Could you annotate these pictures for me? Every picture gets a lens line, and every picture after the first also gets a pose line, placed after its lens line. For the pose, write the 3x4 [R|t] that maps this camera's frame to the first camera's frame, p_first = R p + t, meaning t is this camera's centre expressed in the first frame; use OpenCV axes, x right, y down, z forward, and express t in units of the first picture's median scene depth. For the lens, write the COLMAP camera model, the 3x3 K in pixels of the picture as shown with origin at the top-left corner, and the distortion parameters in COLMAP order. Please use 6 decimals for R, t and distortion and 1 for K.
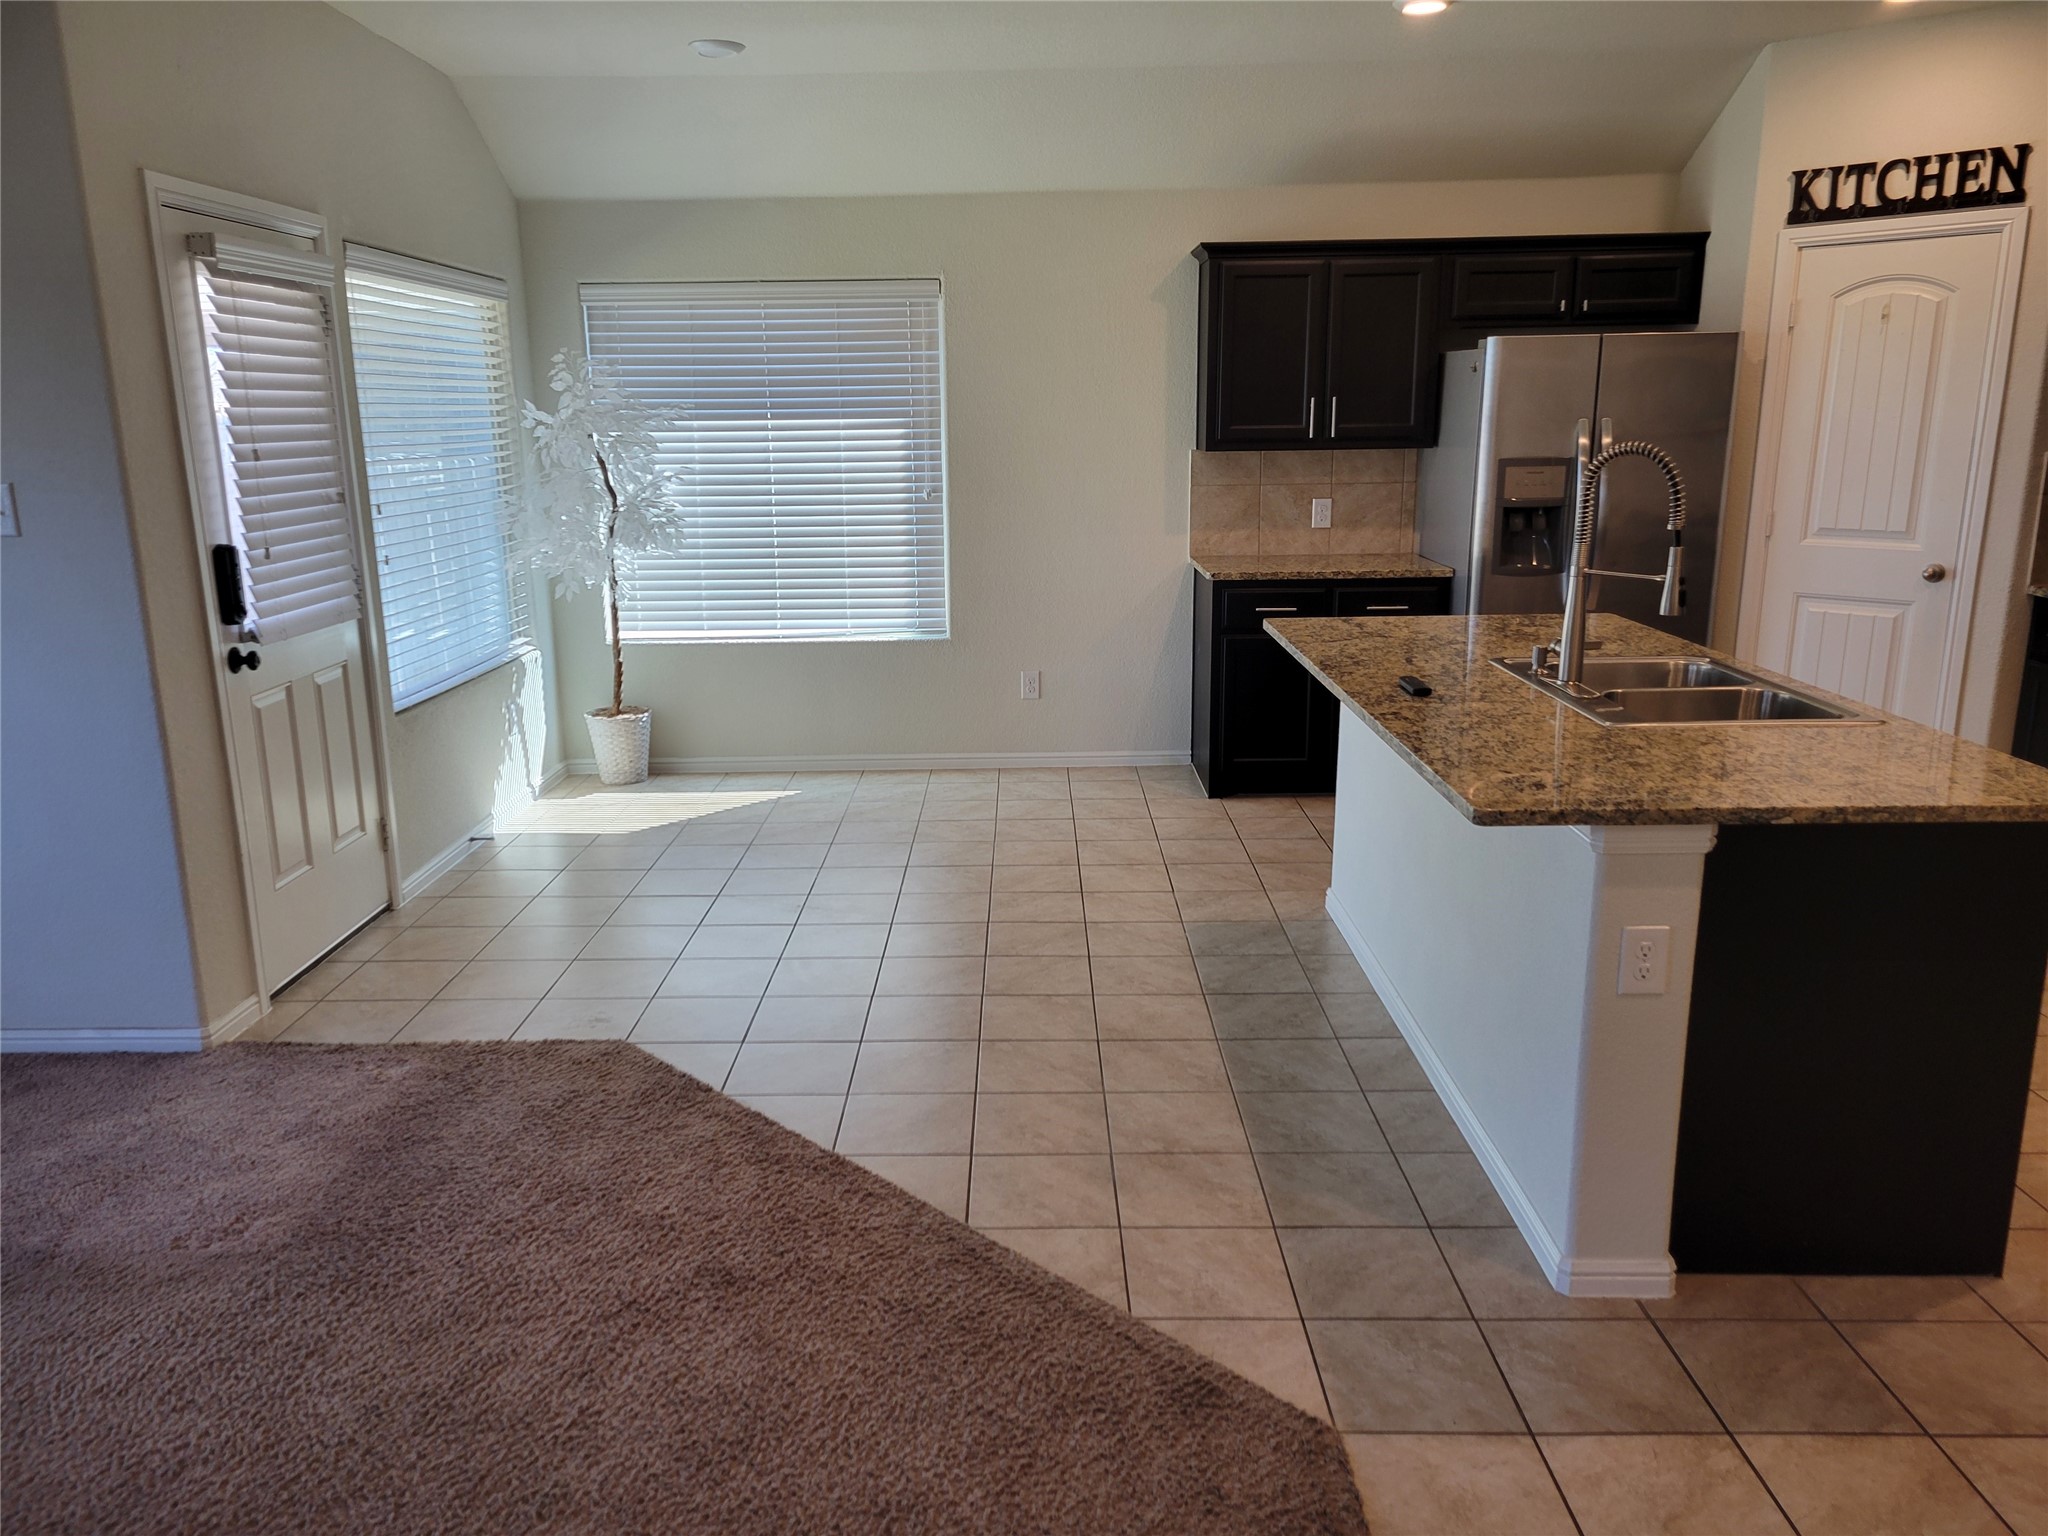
lens RADIAL K [[1534.1, 0, 987.5], [0, 1534.1, 777.4], [0, 0, 1]] dist [0.055184, -0.040853]
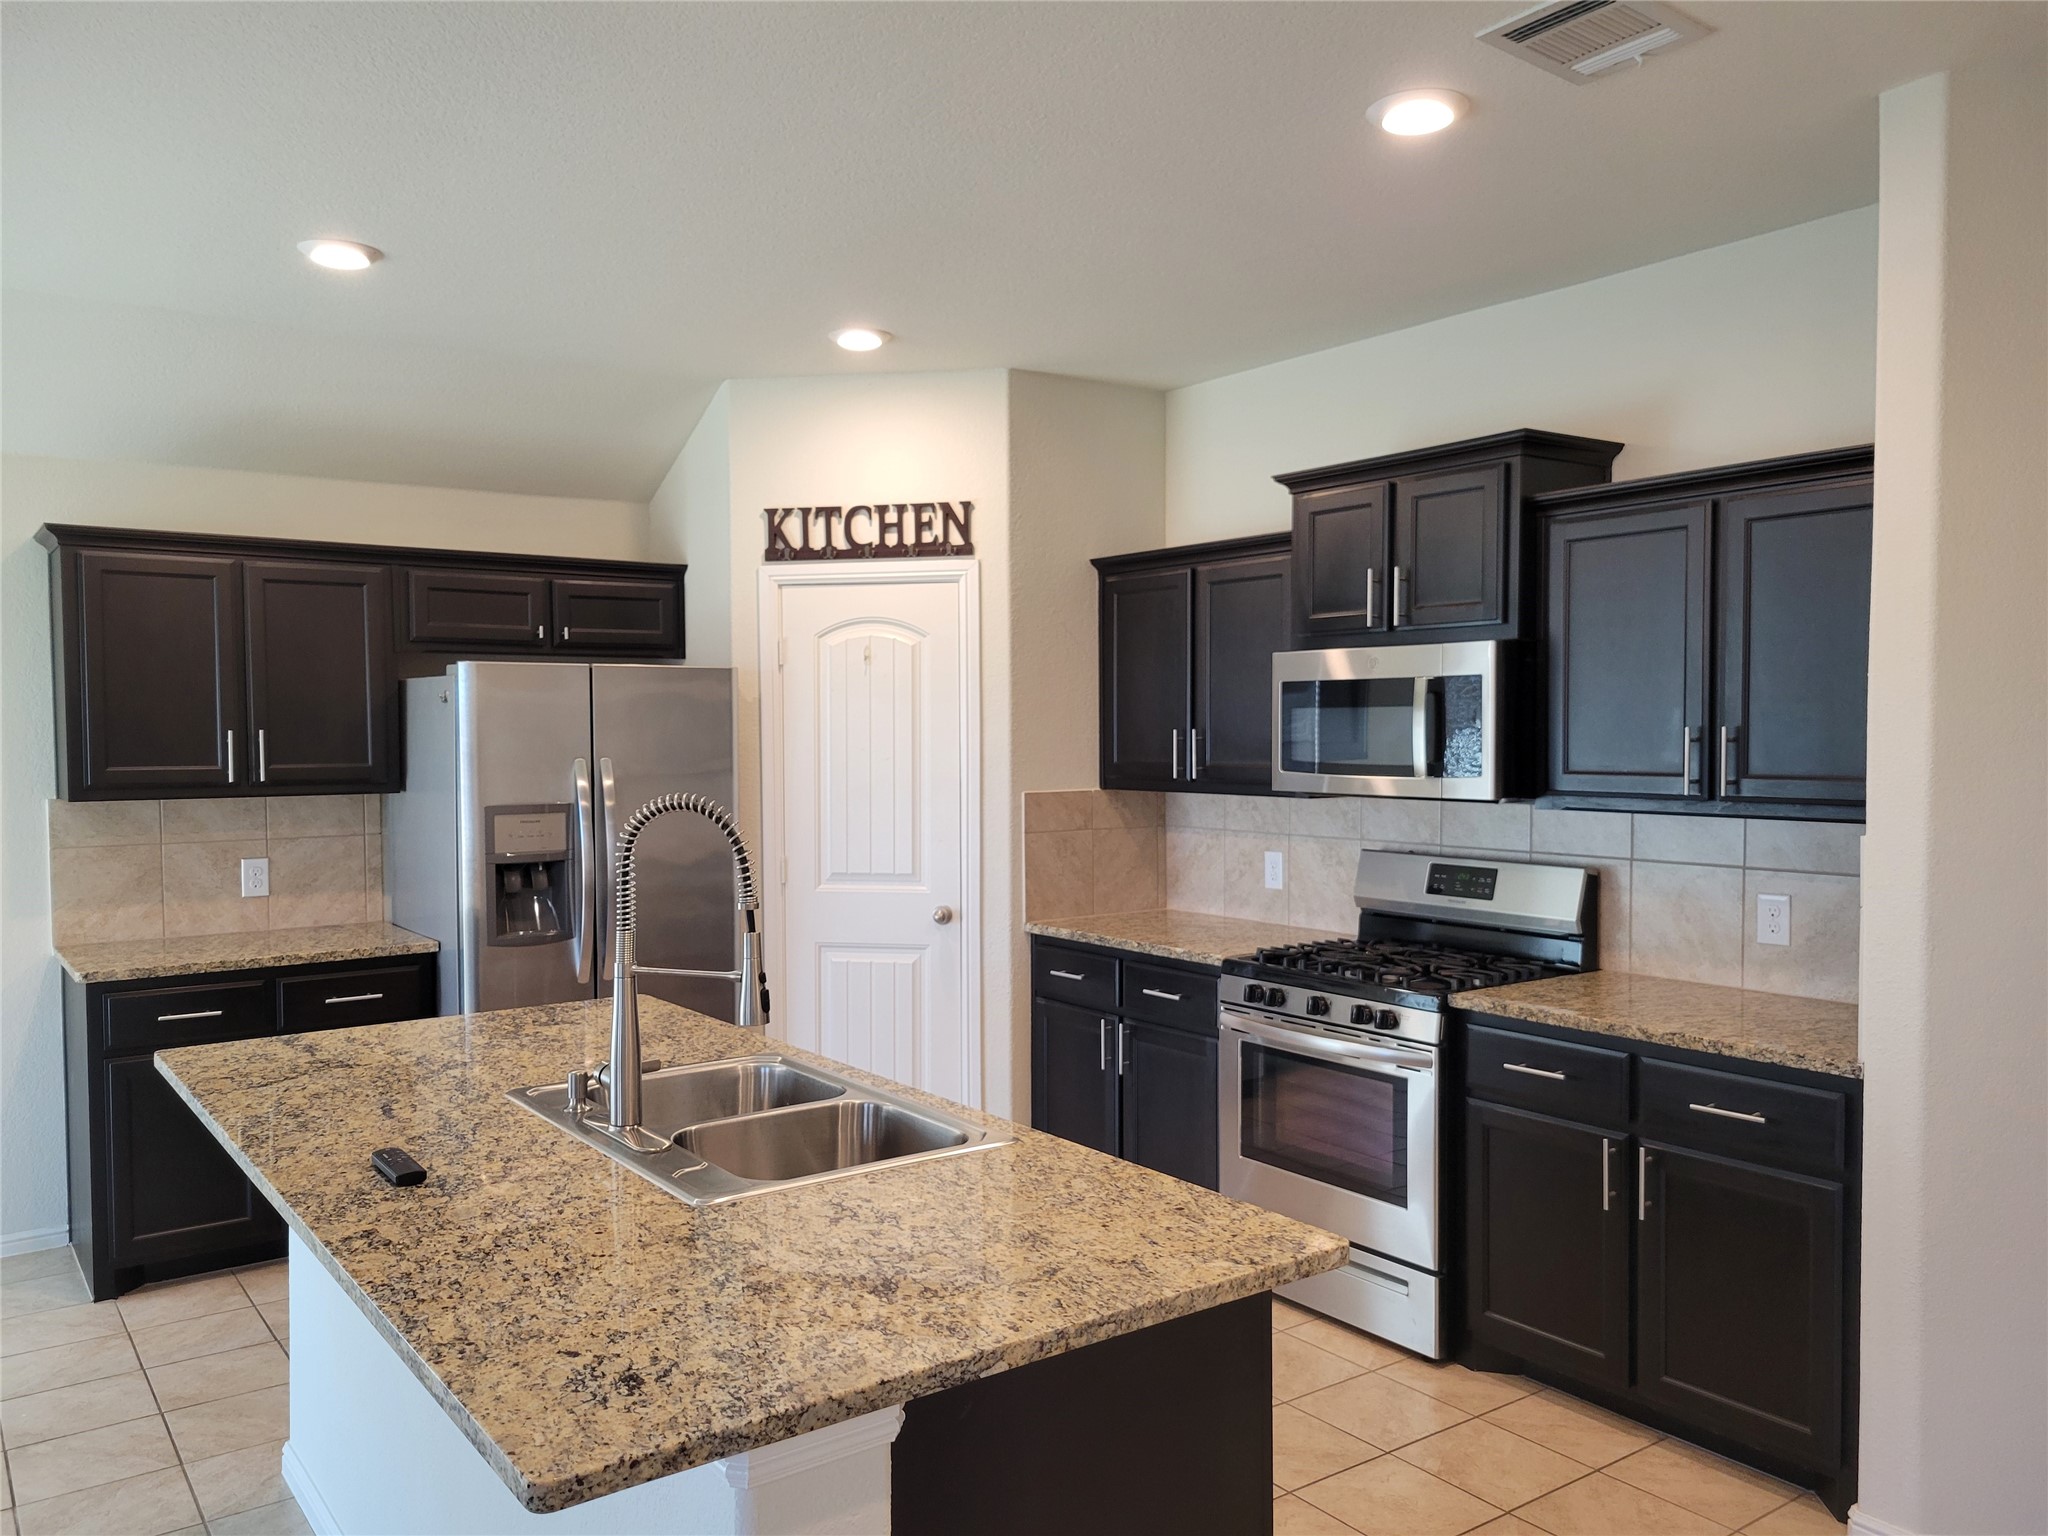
lens RADIAL K [[1534.1, 0, 987.5], [0, 1534.1, 777.4], [0, 0, 1]] dist [0.055184, -0.040853]
pose [[0.802730, -0.010872, 0.596244, 0.062316], [0.136556, 0.976618, -0.166040, -0.052410], [-0.580498, 0.214706, 0.785445, 0.215690]]
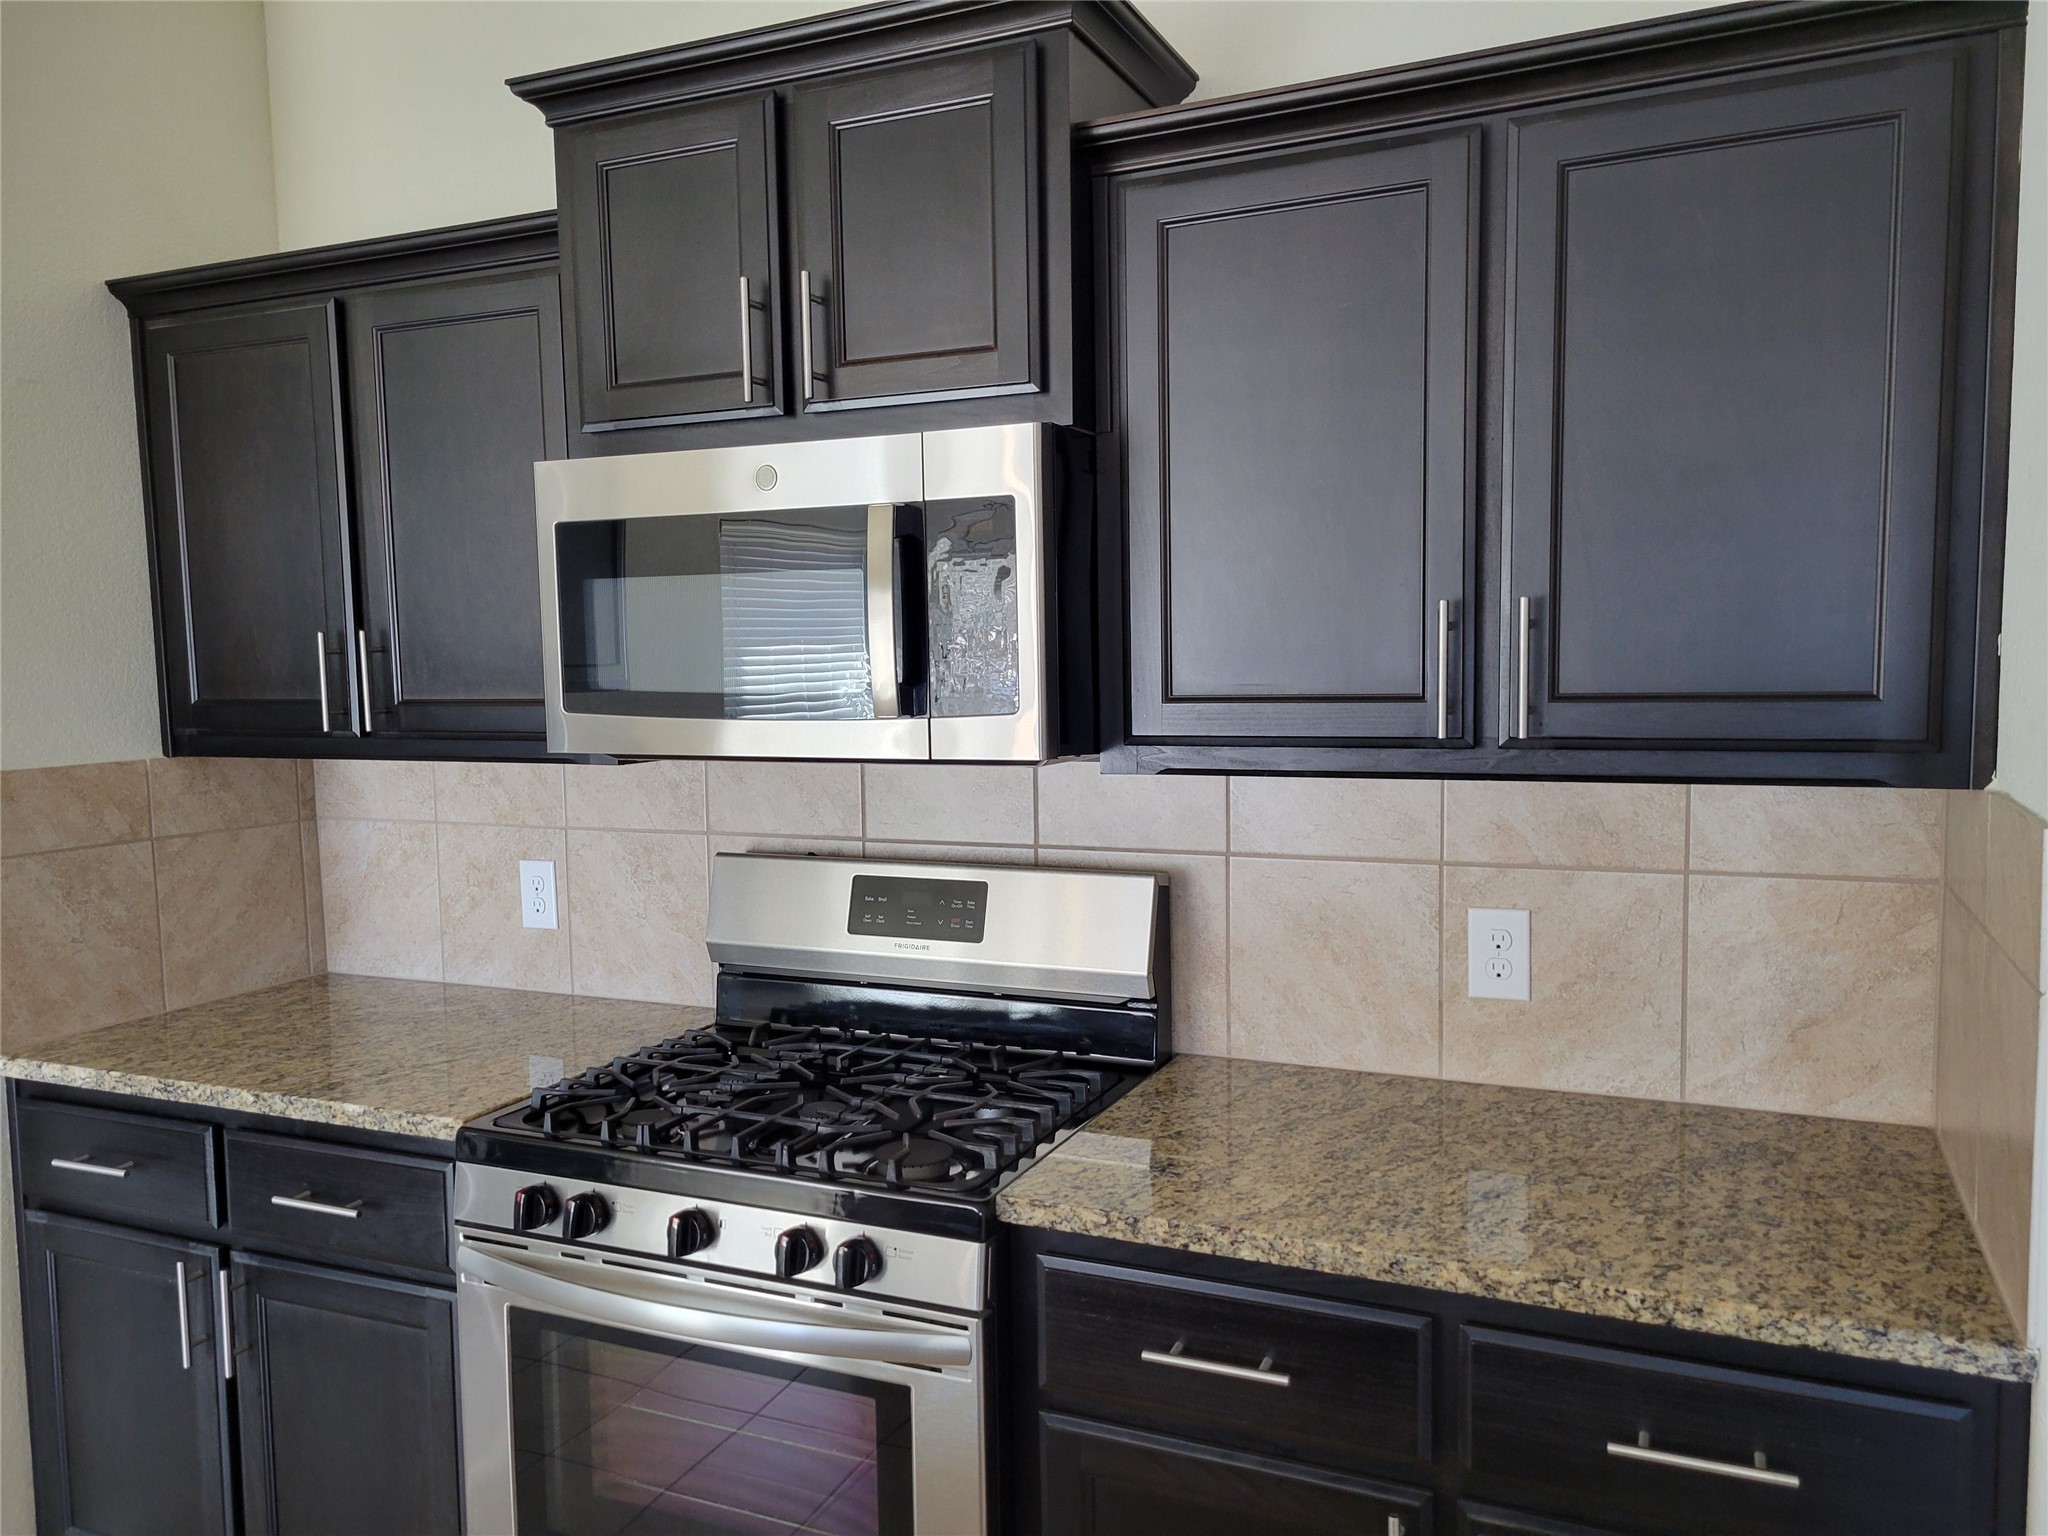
lens RADIAL K [[1546.0, 0, 1022.0], [0, 1546.0, 792.7], [0, 0, 1]] dist [0.058832, -0.045291]
pose [[0.391945, -0.078165, 0.916662, 0.357178], [0.230444, 0.972961, -0.015567, -0.117206], [-0.890660, 0.217340, 0.399360, 0.509830]]
